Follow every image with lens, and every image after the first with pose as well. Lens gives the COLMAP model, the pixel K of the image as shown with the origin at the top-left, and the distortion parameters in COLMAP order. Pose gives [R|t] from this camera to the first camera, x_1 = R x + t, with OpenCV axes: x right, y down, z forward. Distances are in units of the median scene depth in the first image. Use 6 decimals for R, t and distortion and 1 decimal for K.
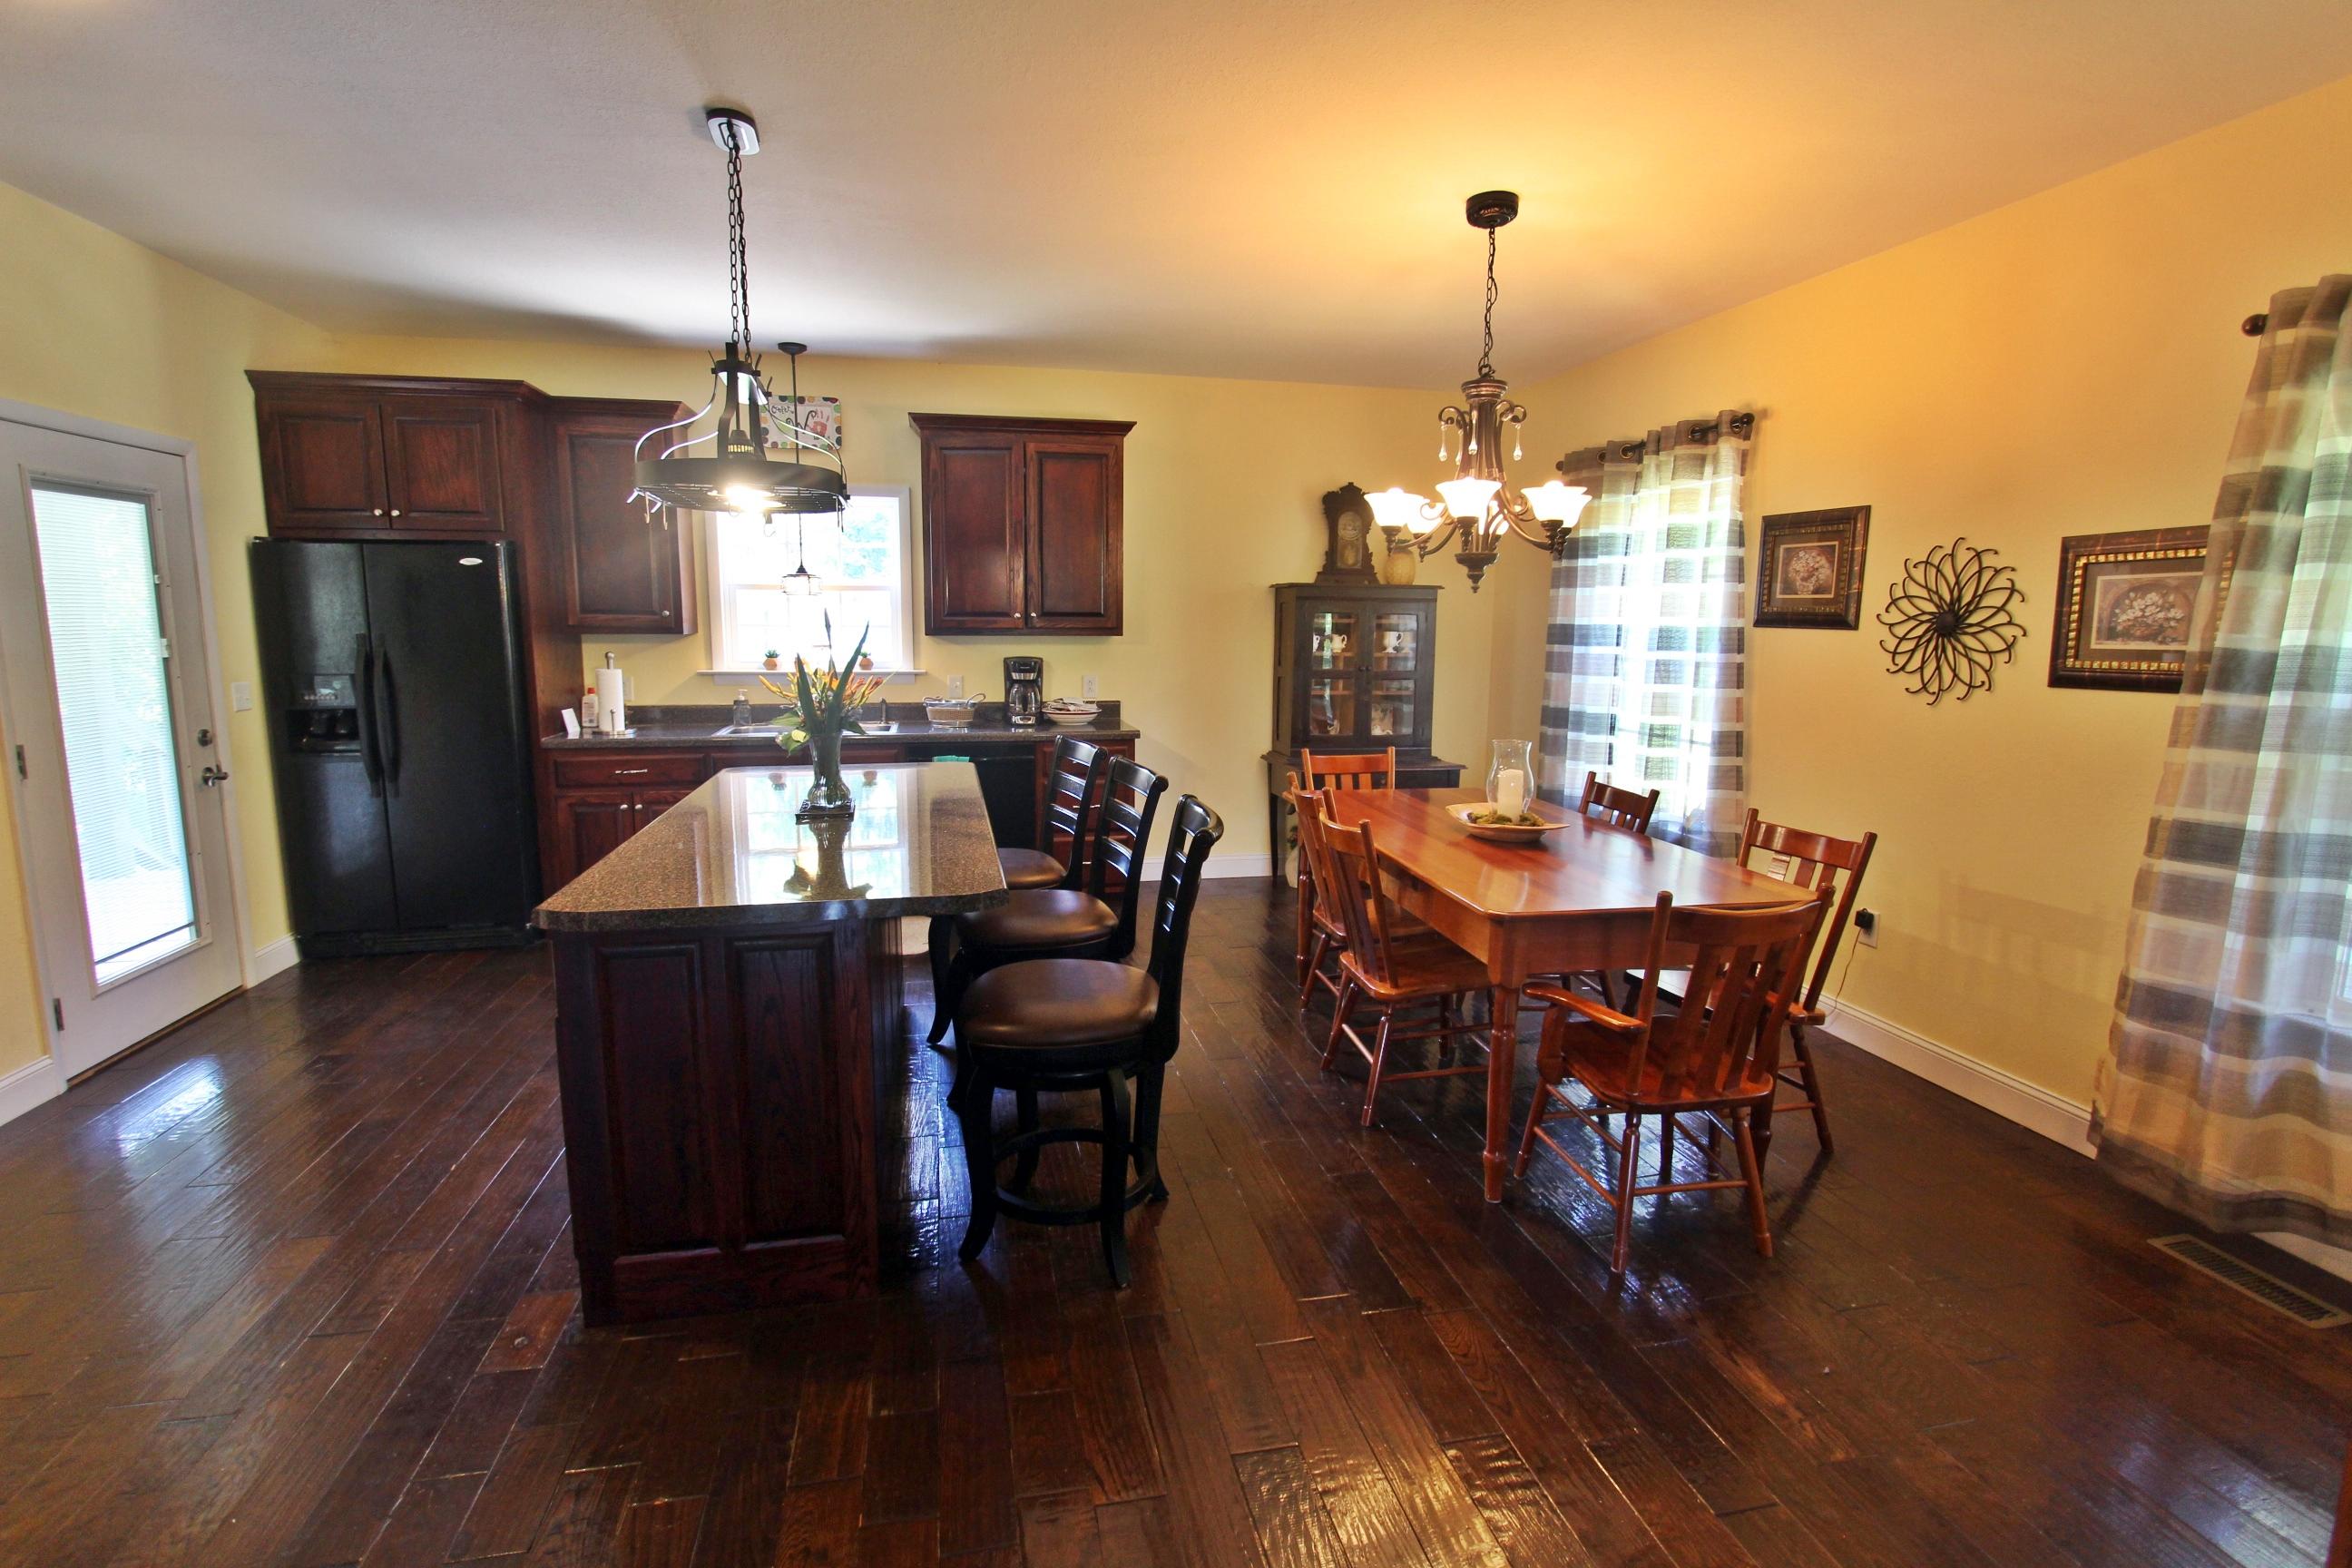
lens RADIAL K [[1089.1, 0, 1173.4], [0, 1089.1, 774.5], [0, 0, 1]] dist [-0.004918, -0.000075]
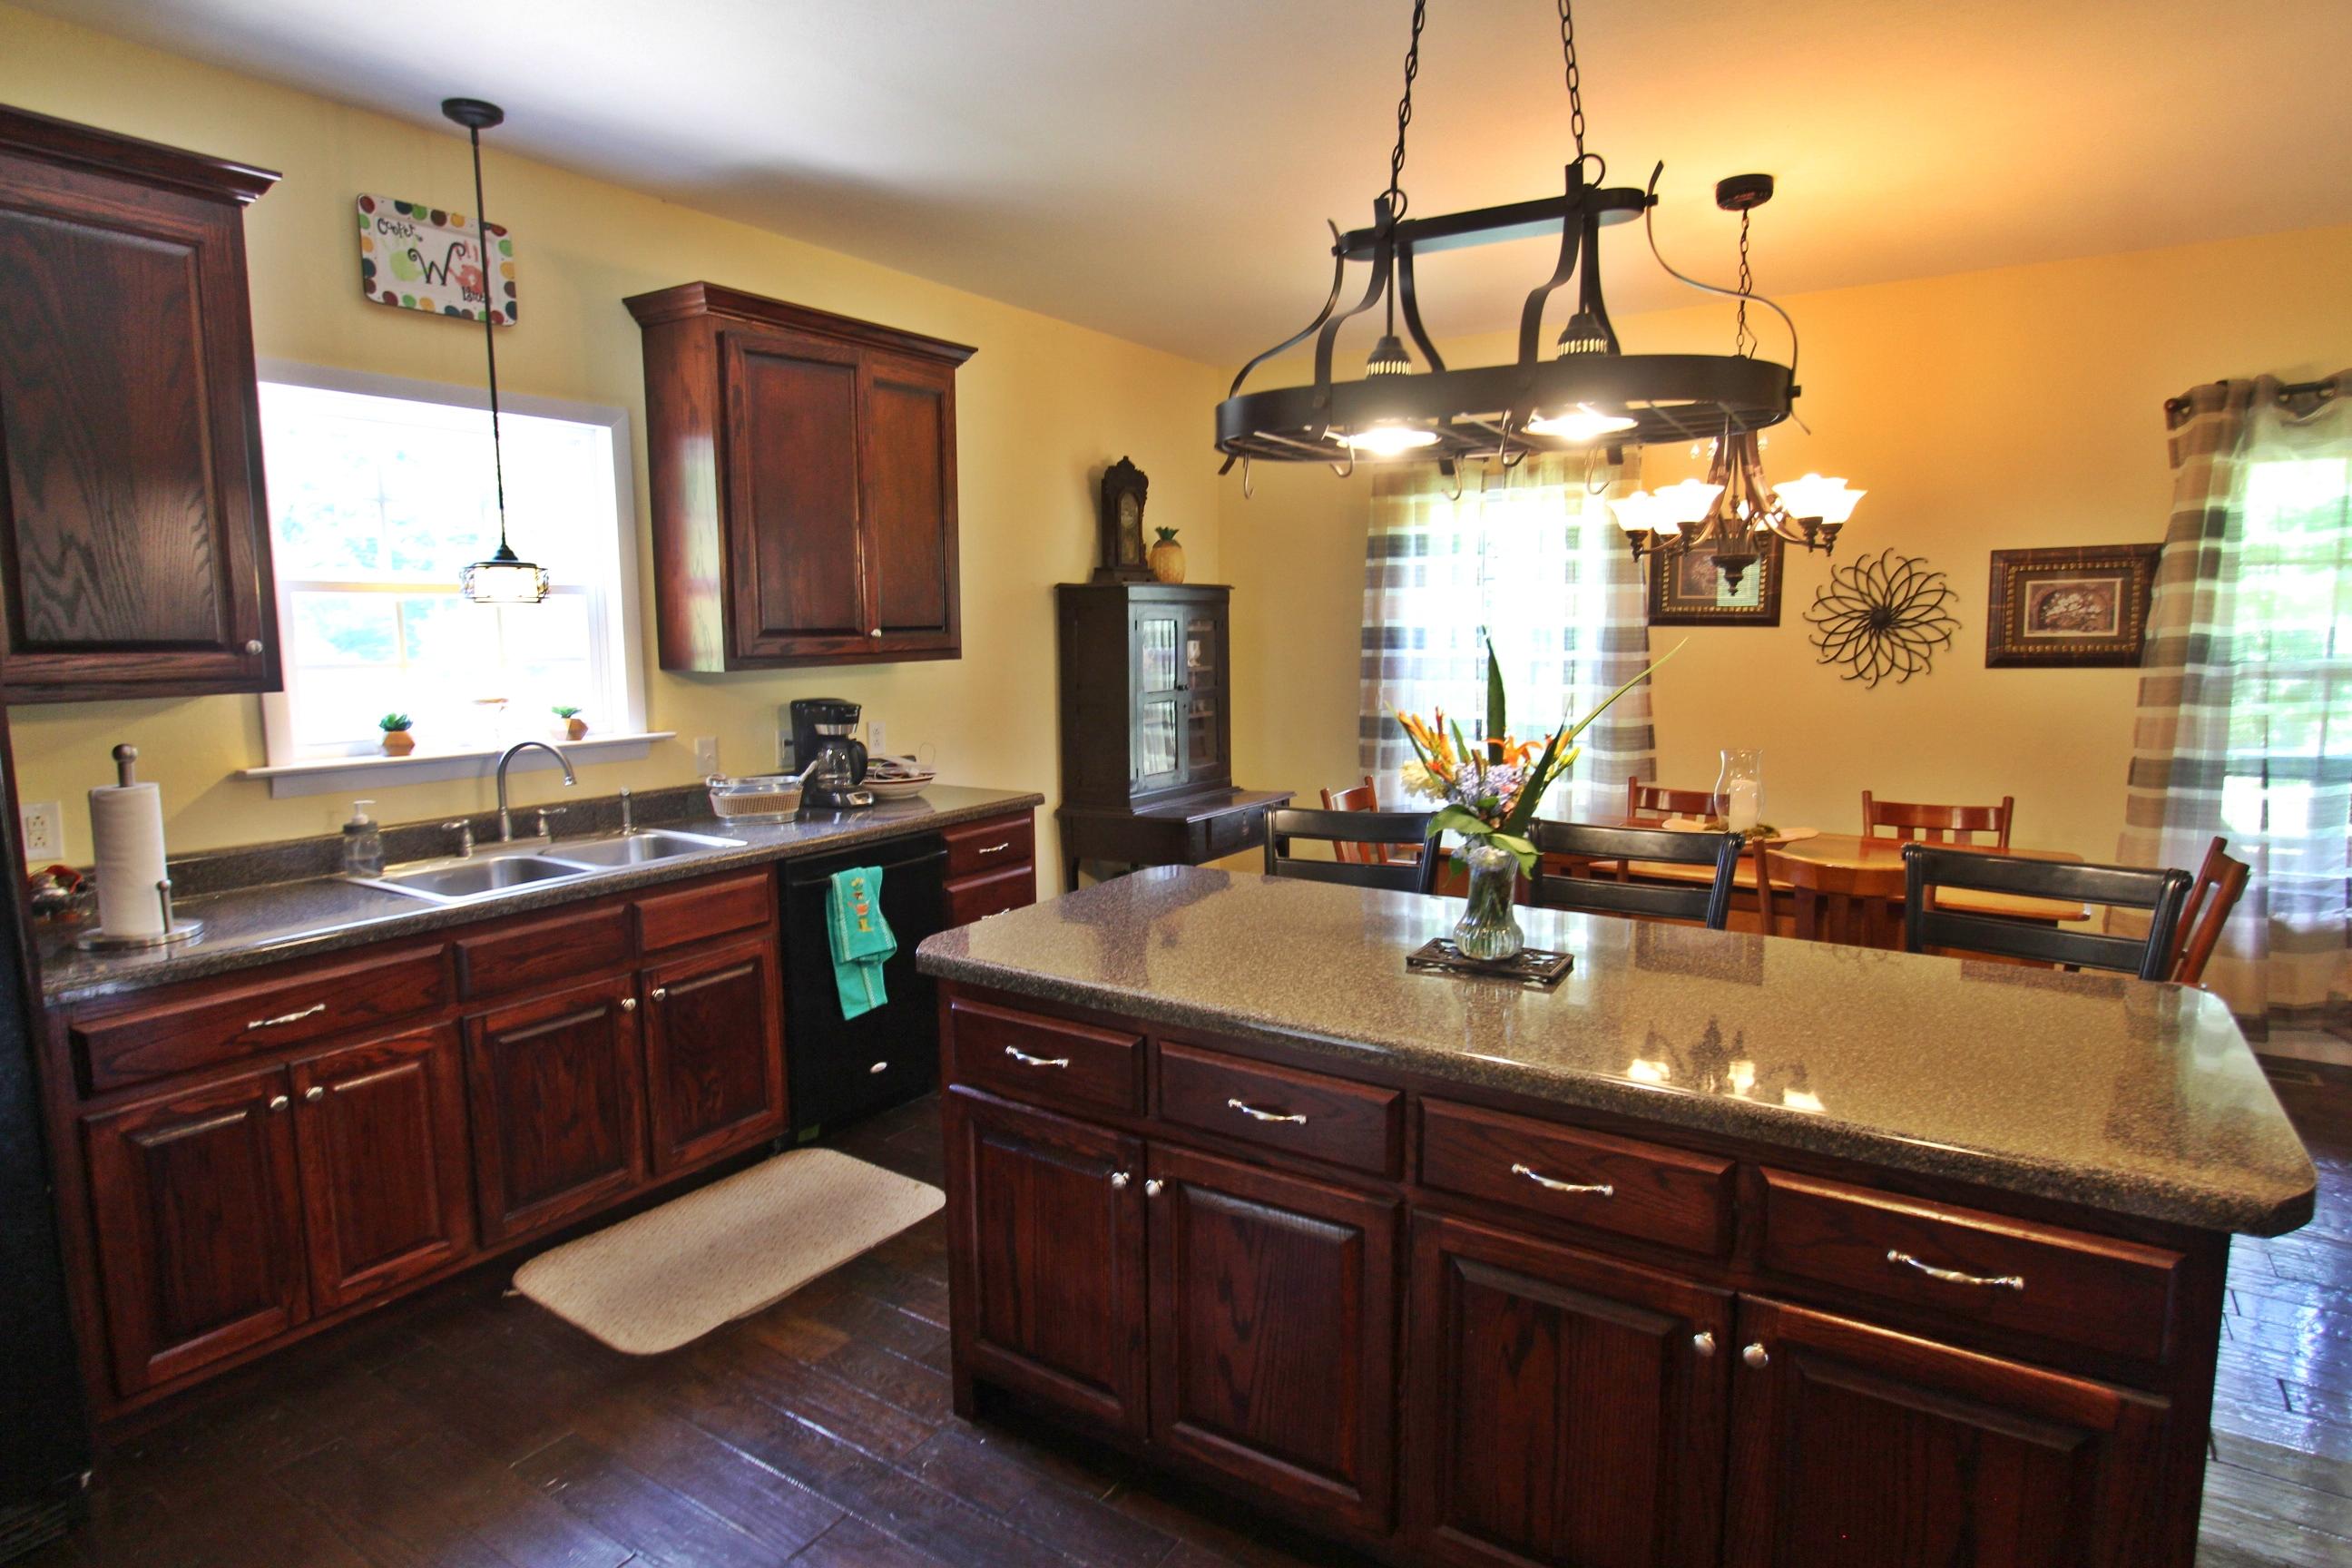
lens RADIAL K [[1277.4, 0, 1175.6], [0, 1277.4, 783.6], [0, 0, 1]] dist [0.001346, -0.000221]
pose [[0.704964, -0.107537, 0.701044, -0.835680], [0.117853, 0.992458, 0.033727, -0.098120], [-0.699383, 0.058844, 0.712320, 0.545924]]
